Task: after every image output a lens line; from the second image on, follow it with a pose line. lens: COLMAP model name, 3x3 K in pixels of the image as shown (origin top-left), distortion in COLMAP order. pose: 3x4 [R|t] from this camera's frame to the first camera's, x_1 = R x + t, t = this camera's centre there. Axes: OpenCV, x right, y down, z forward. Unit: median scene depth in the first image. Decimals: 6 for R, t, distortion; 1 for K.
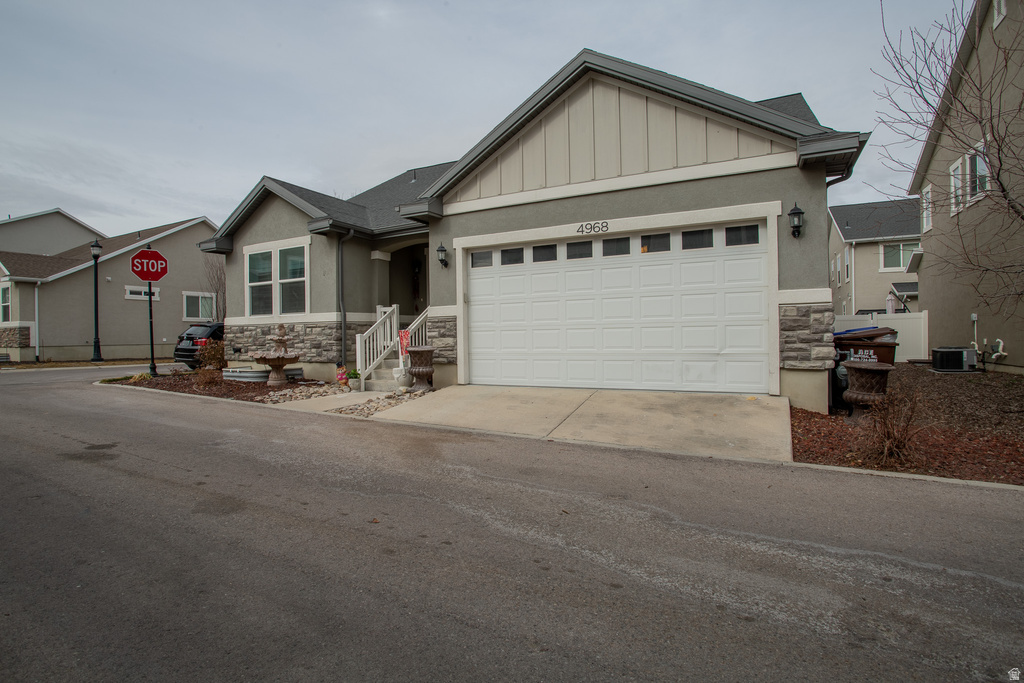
lens RADIAL K [[503.4, 0, 509.2], [0, 503.4, 336.1], [0, 0, 1]] dist [-0.074280, 0.036081]
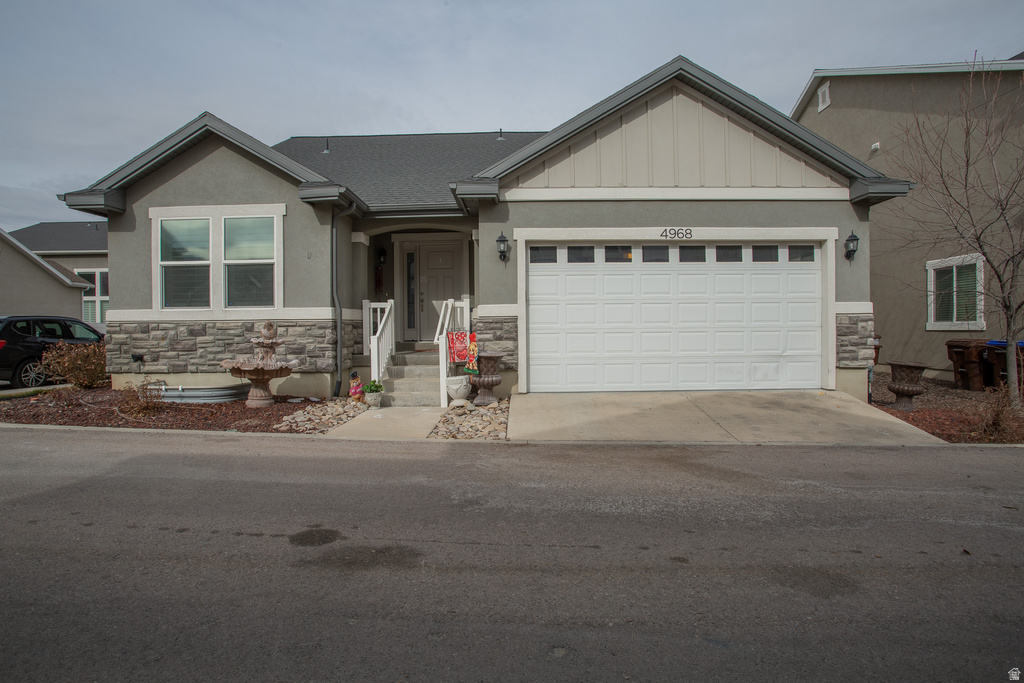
lens RADIAL K [[503.4, 0, 509.2], [0, 503.4, 336.1], [0, 0, 1]] dist [-0.074280, 0.036081]
pose [[0.893872, 0.002935, 0.448313, -0.541714], [-0.004385, 0.999988, 0.002196, -0.007401], [-0.448301, -0.003929, 0.893874, 0.225630]]
